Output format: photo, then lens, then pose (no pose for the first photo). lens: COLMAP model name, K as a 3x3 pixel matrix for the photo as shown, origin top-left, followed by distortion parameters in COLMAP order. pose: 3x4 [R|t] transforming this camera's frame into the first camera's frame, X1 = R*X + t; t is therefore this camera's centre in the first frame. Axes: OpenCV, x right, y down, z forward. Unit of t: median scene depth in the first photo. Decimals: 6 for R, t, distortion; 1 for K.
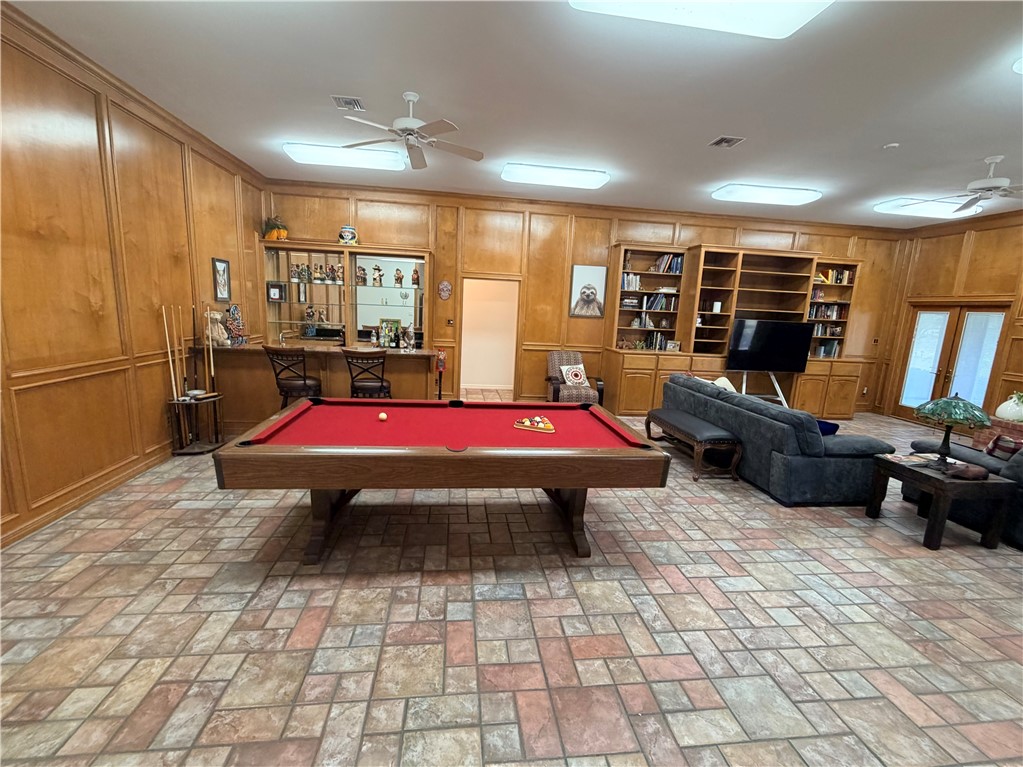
lens RADIAL K [[443.2, 0, 511.5], [0, 443.2, 383.5], [0, 0, 1]] dist [0.001320, 0.000079]
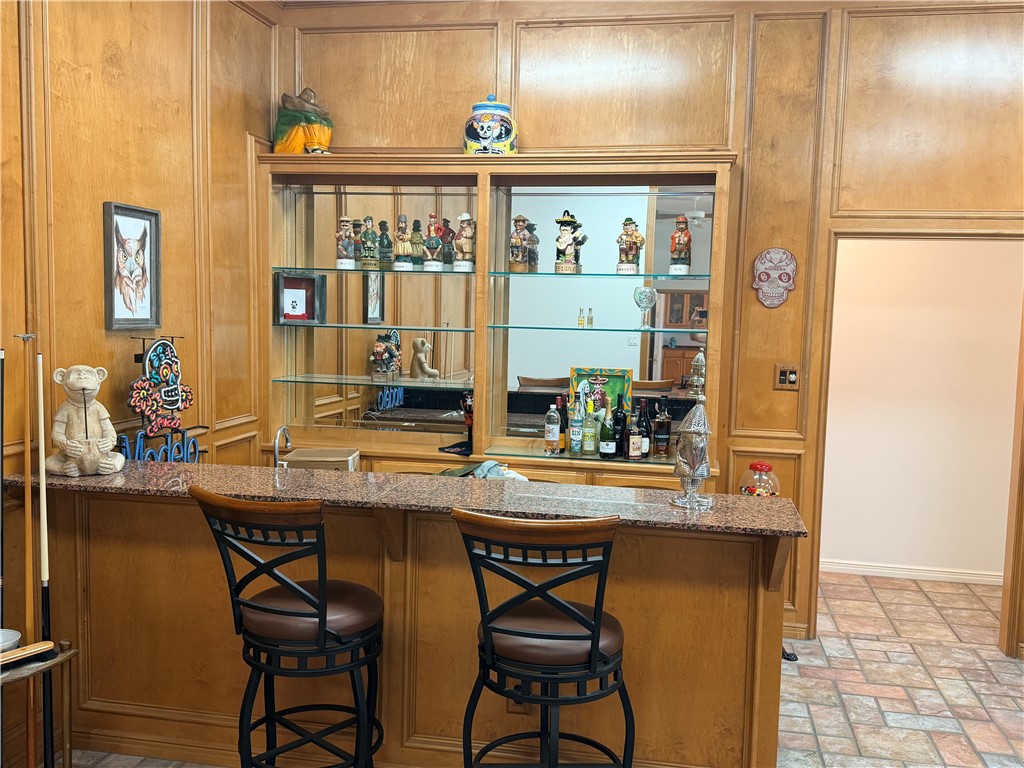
lens RADIAL K [[942.0, 0, 522.1], [0, 942.0, 386.7], [0, 0, 1]] dist [0.144270, -0.272664]
pose [[0.951557, 0.002083, -0.307465, -0.112049], [-0.031427, 0.995399, -0.090519, -0.066007], [0.305862, 0.095796, 0.947244, 0.310846]]
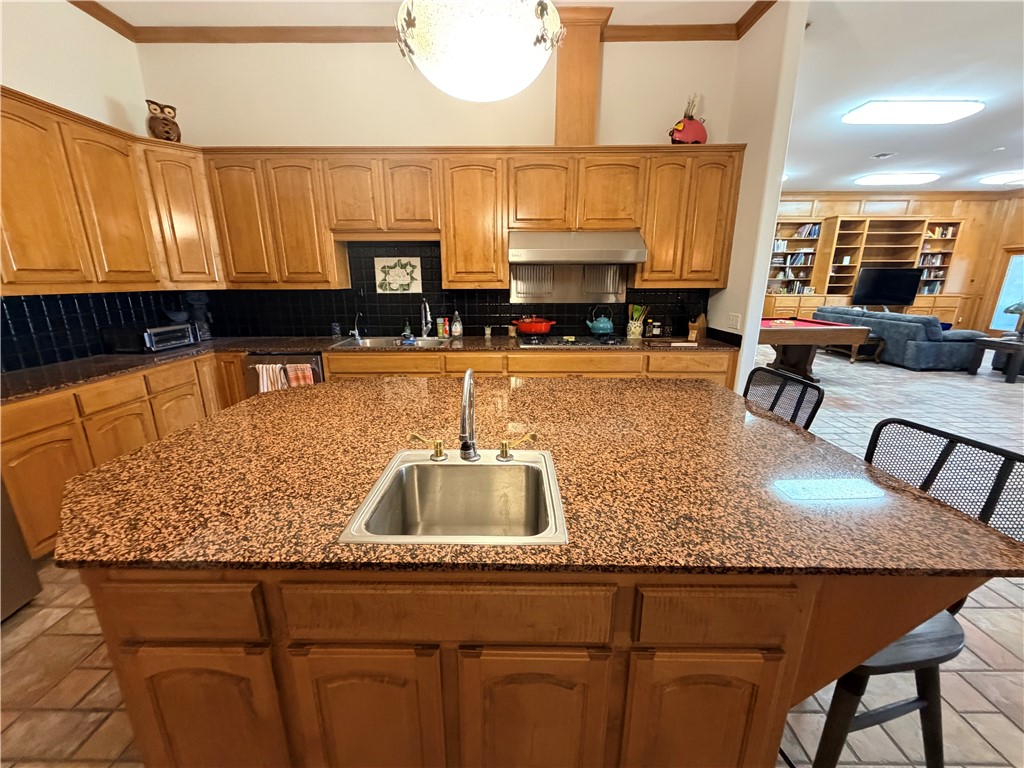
lens RADIAL K [[410.1, 0, 510.2], [0, 410.1, 385.2], [0, 0, 1]] dist [-0.000245, 0.000135]
pose [[0.990517, -0.014197, -0.136655, -0.422527], [0.025581, 0.996311, 0.081912, 0.089022], [0.134988, -0.084631, 0.987226, -0.464246]]
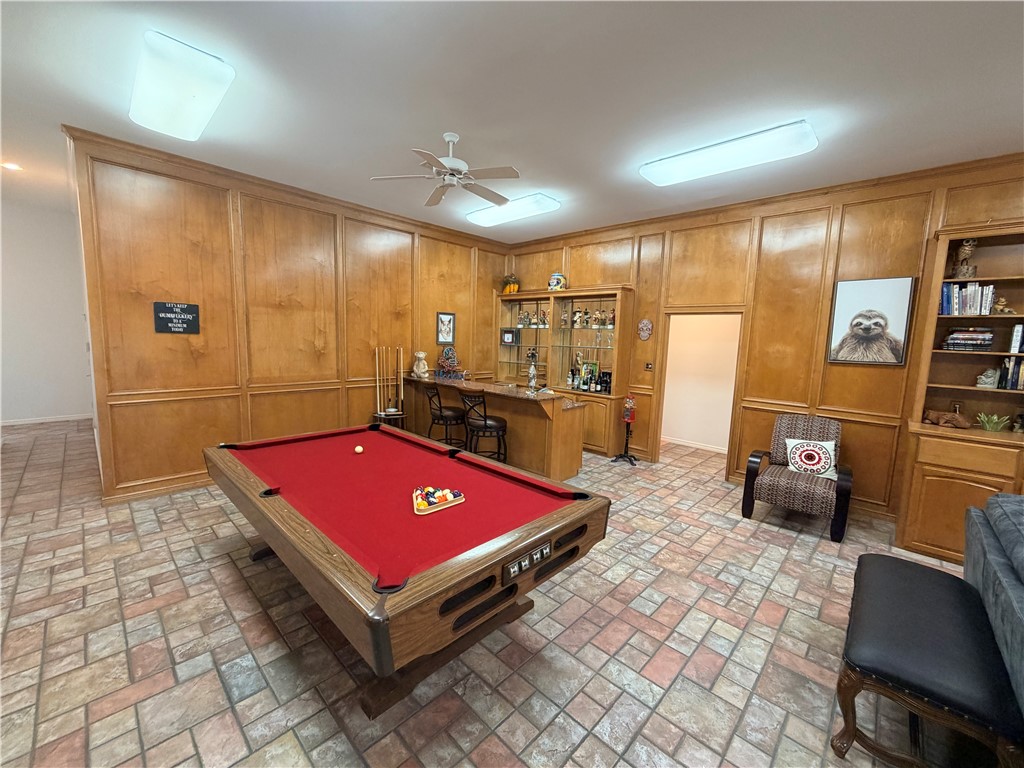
lens RADIAL K [[410.1, 0, 510.2], [0, 410.1, 385.2], [0, 0, 1]] dist [-0.000245, 0.000135]
pose [[0.630861, 0.064575, -0.773204, 0.313622], [-0.134125, 0.990605, -0.026702, -0.045690], [0.764215, 0.120551, 0.633595, 0.302712]]
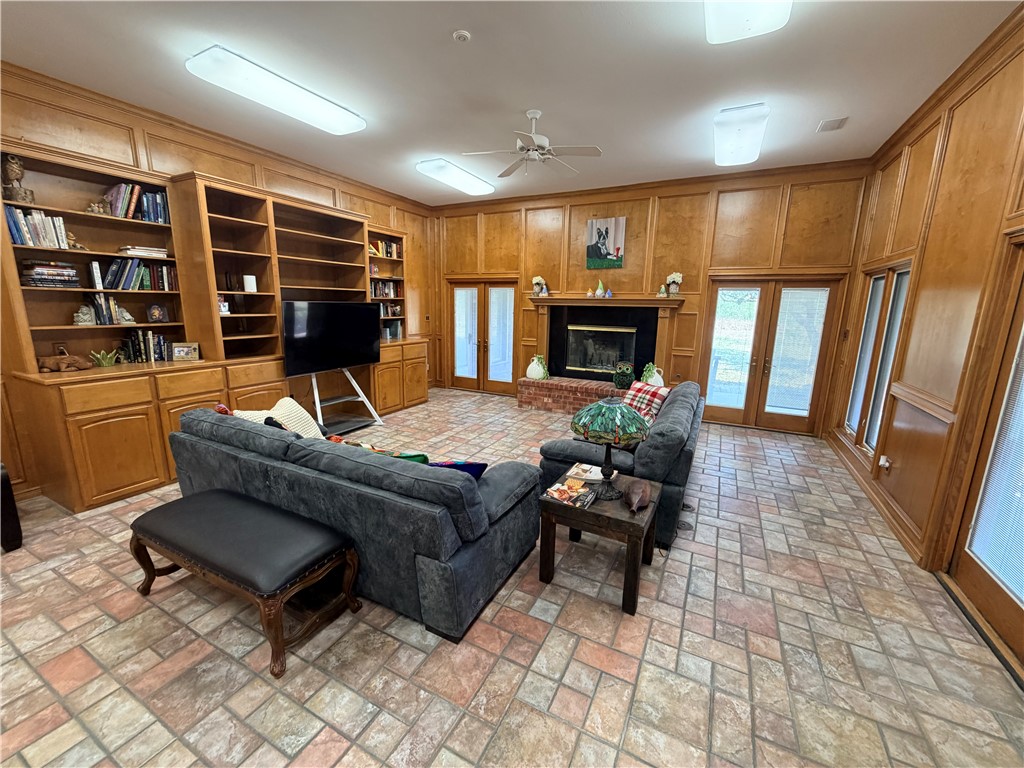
lens RADIAL K [[410.1, 0, 510.2], [0, 410.1, 385.2], [0, 0, 1]] dist [-0.000245, 0.000135]
pose [[0.567535, -0.198926, 0.798957, 0.174985], [0.149010, 0.979166, 0.137946, -0.054396], [-0.809753, 0.040764, 0.585353, 0.356200]]
